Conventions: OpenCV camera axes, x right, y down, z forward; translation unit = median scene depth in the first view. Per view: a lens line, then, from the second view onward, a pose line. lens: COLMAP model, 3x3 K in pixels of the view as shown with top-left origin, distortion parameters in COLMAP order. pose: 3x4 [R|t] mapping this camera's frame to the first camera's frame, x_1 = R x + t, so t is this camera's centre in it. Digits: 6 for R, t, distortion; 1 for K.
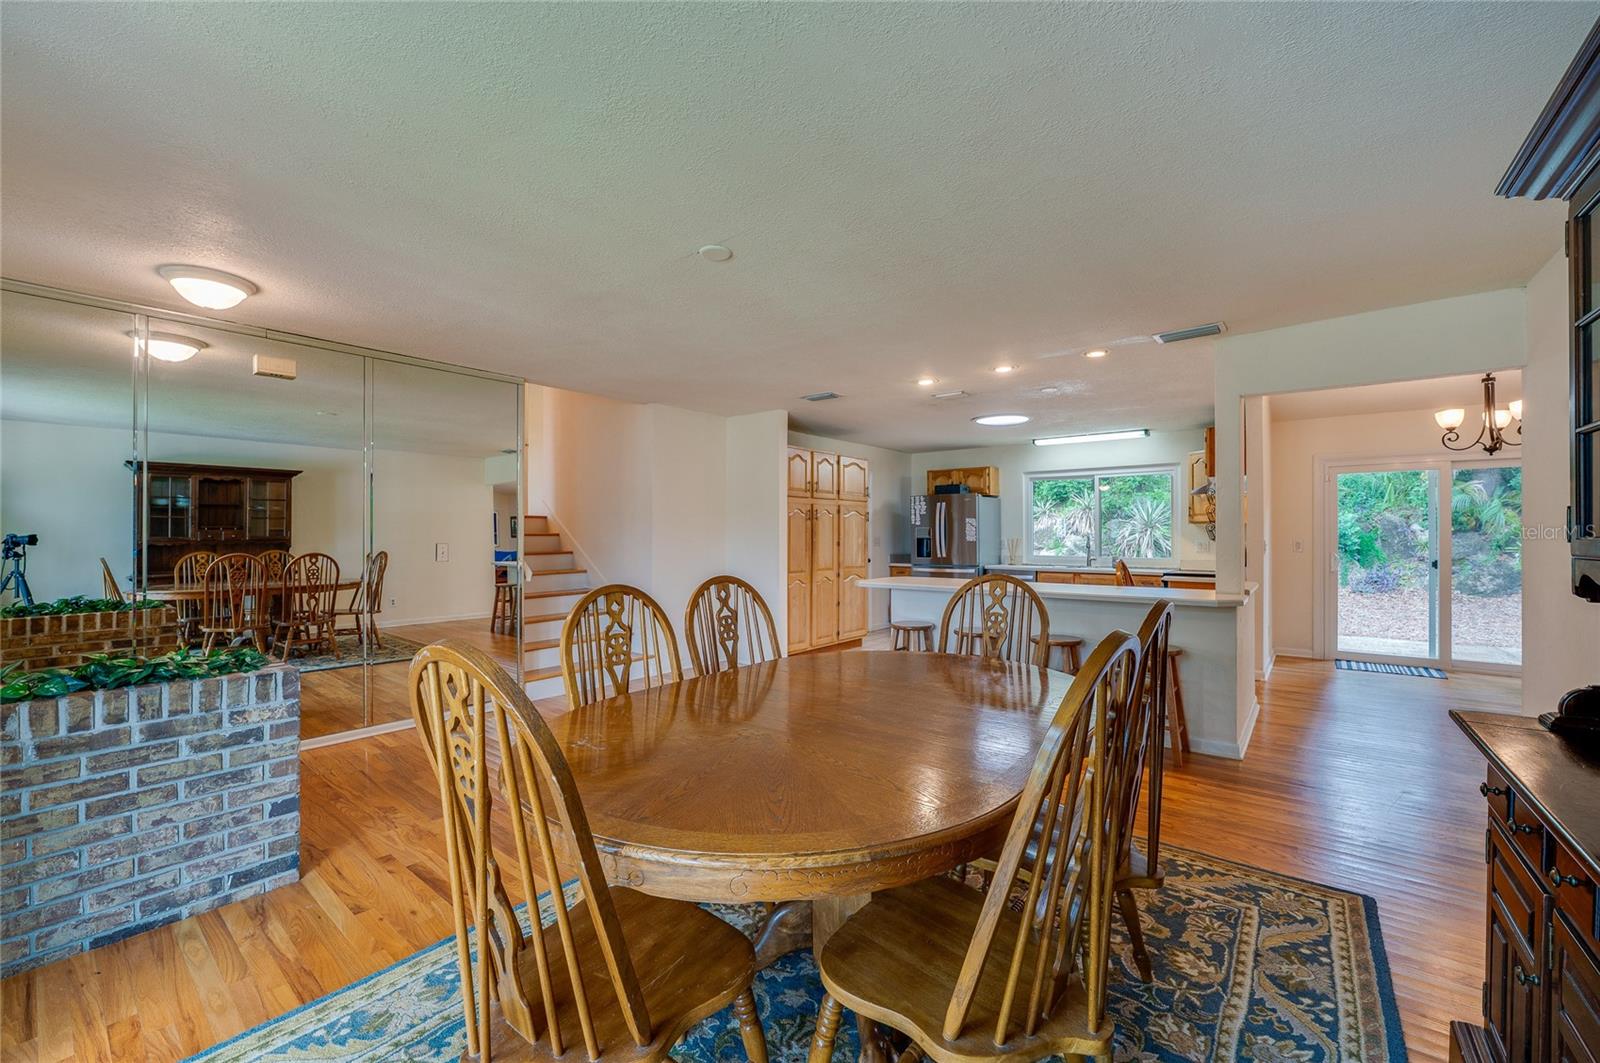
lens RADIAL K [[642.5, 0, 798.0], [0, 642.5, 528.8], [0, 0, 1]] dist [-0.017430, 0.000211]
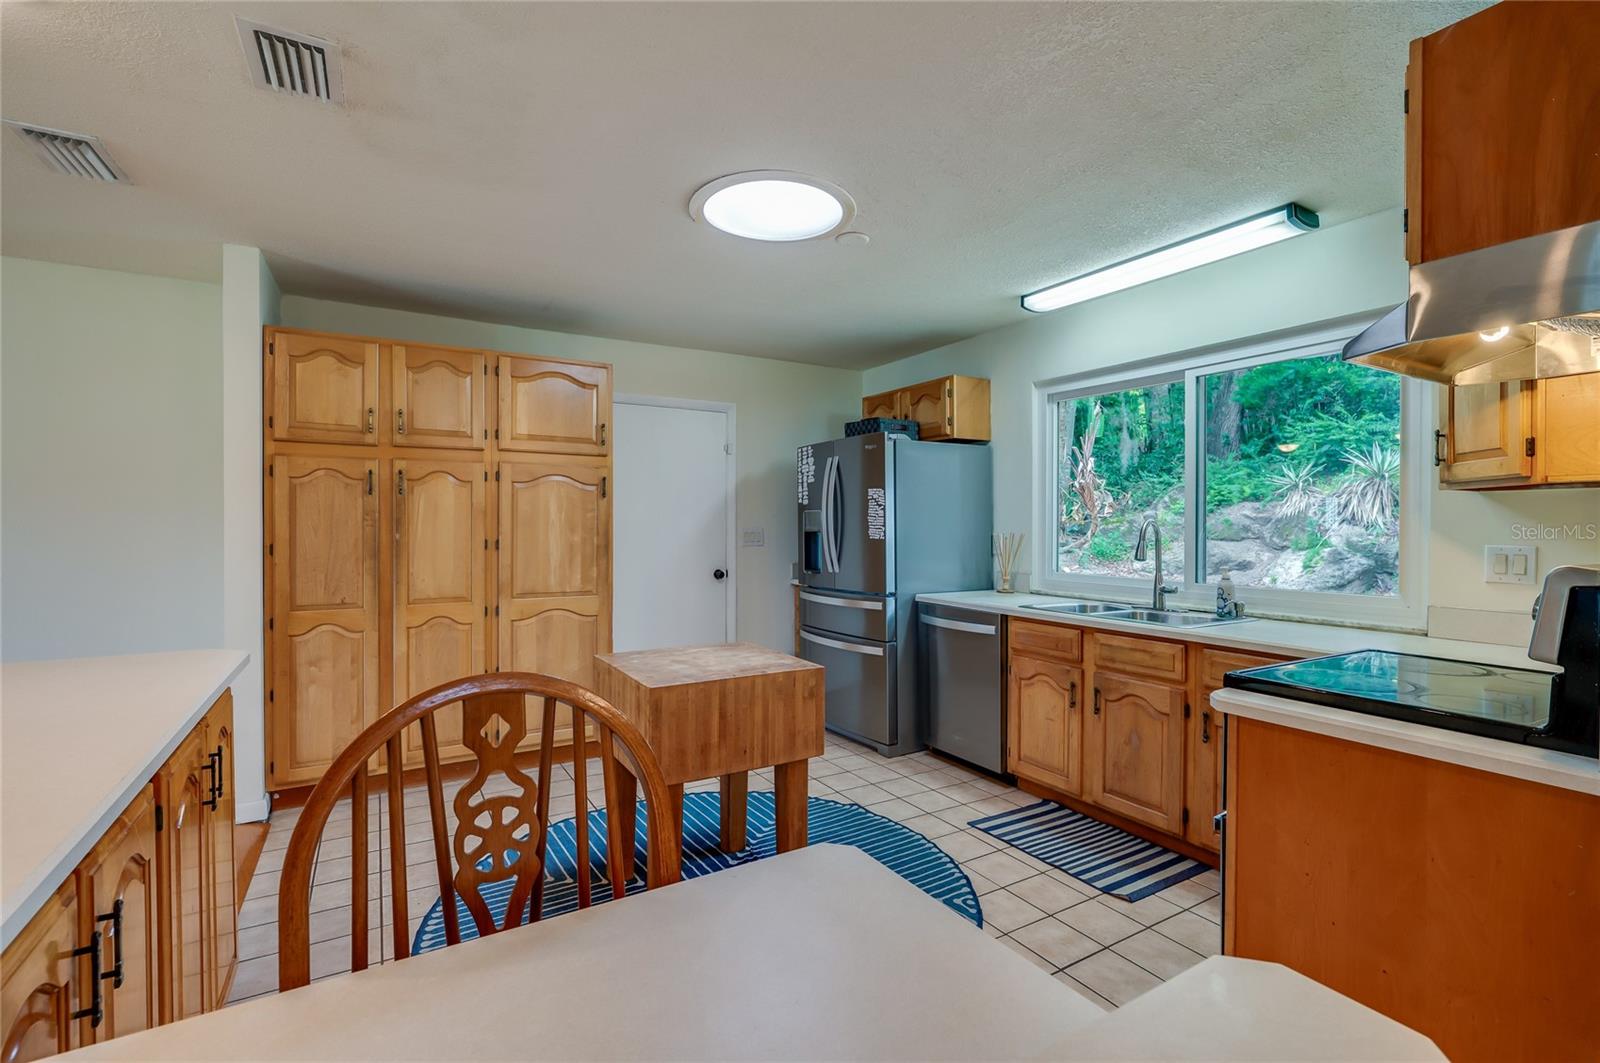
lens RADIAL K [[693.7, 0, 800.0], [0, 693.7, 531.5], [0, 0, 1]] dist [-0.018329, 0.000080]
pose [[0.930652, 0.004425, -0.365879, 0.379747], [0.003198, 0.999790, 0.020225, 0.003554], [0.365892, -0.019992, 0.930443, 0.501413]]
